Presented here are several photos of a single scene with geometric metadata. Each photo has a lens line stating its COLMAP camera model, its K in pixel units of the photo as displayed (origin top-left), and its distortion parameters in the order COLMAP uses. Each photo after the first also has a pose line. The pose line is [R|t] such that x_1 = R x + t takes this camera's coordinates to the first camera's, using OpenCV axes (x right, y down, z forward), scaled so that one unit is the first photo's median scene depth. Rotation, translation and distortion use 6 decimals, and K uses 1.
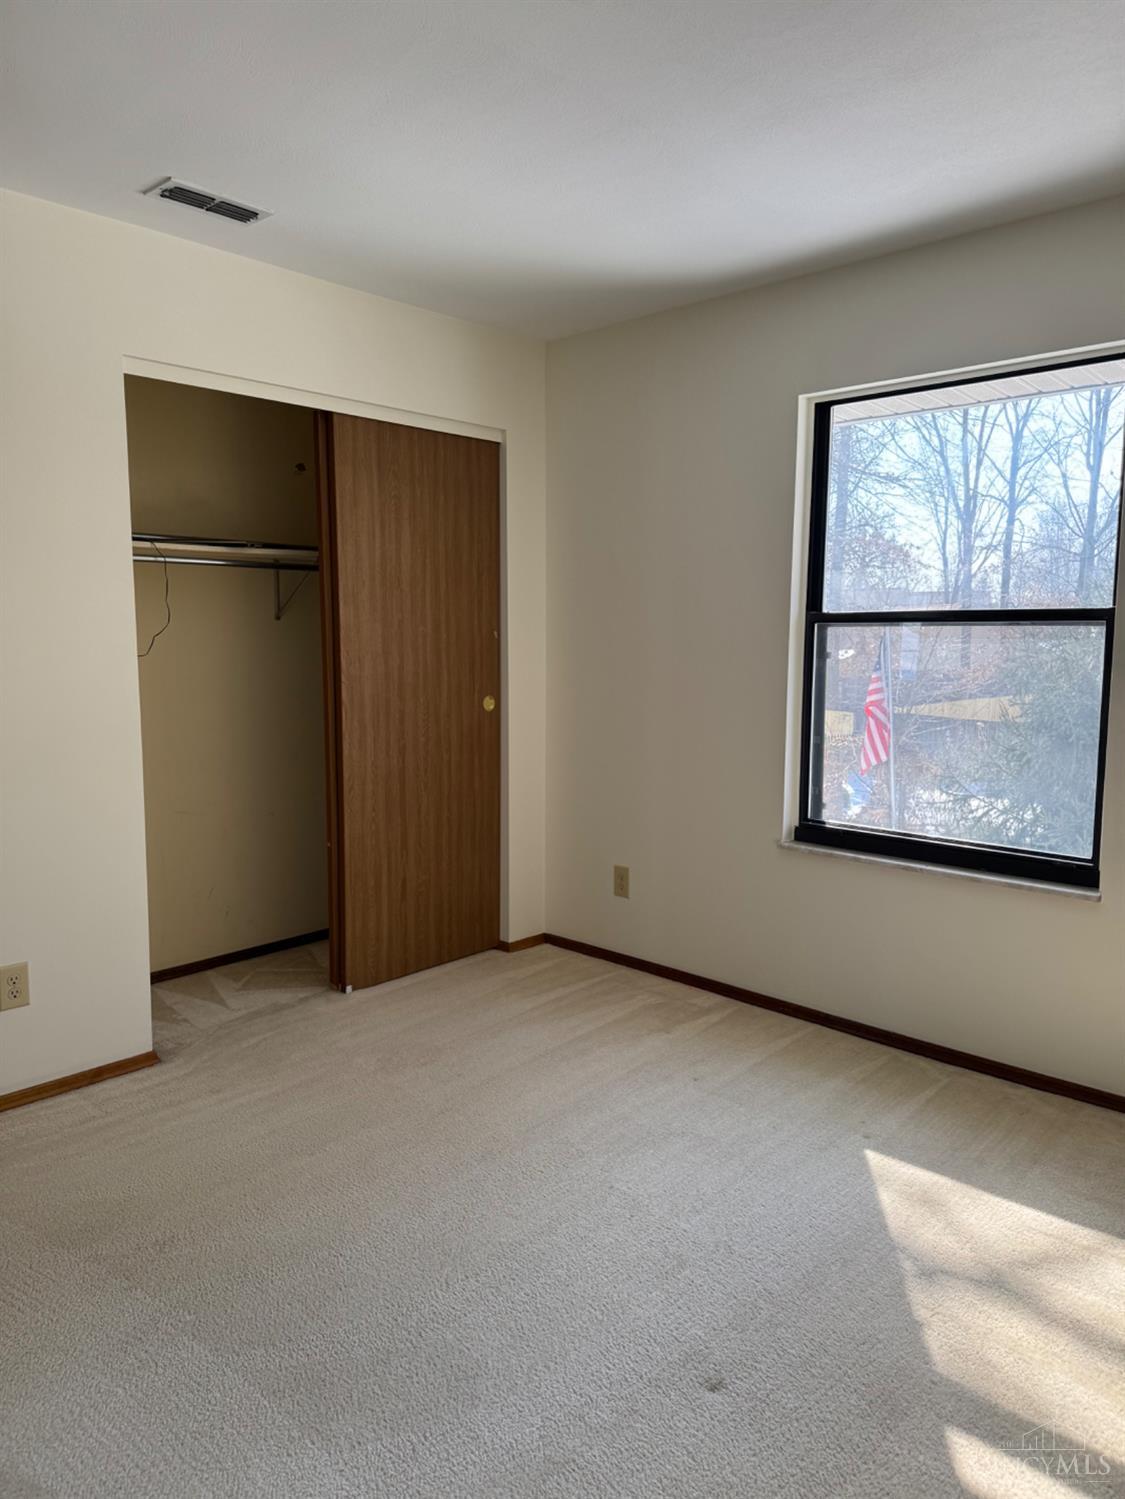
lens RADIAL K [[1066.3, 0, 557.4], [0, 1066.3, 769.0], [0, 0, 1]] dist [0.061842, -0.048565]
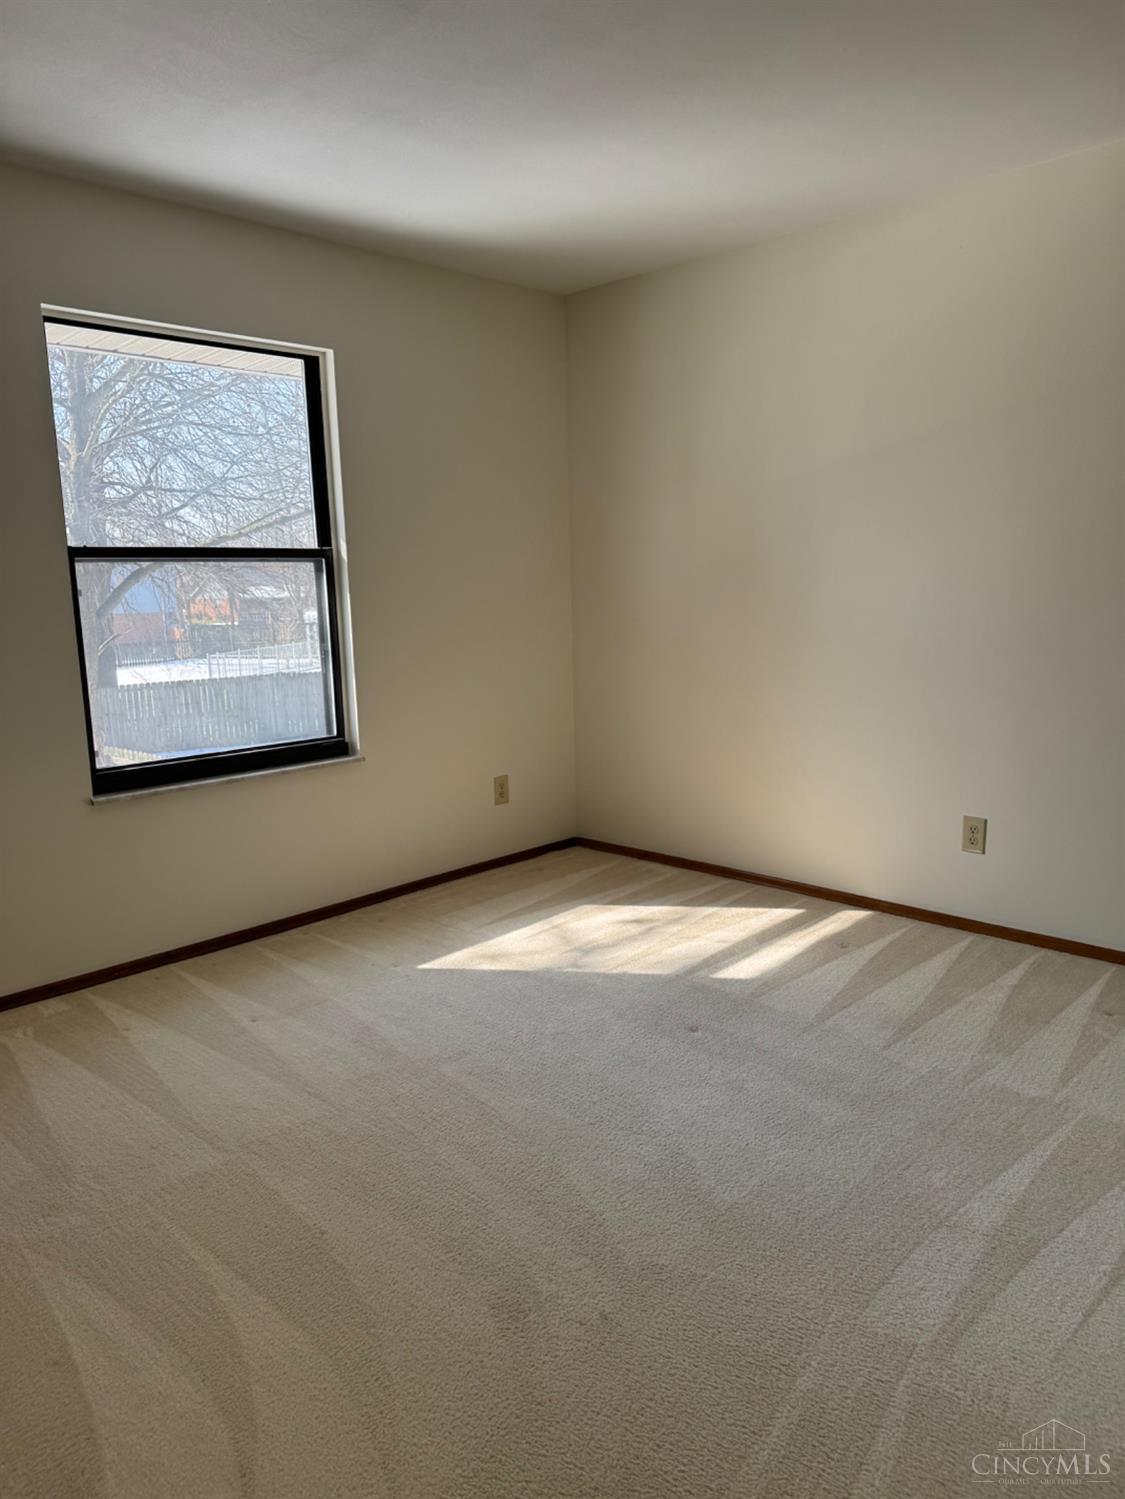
lens RADIAL K [[1107.9, 0, 562.5], [0, 1107.9, 749.5], [0, 0, 1]] dist [0.071864, -0.002260]
pose [[-0.011248, -0.156913, 0.987548, -0.850040], [0.156725, 0.975128, 0.156725, -0.069689], [-0.987578, 0.156537, 0.013624, 0.667740]]
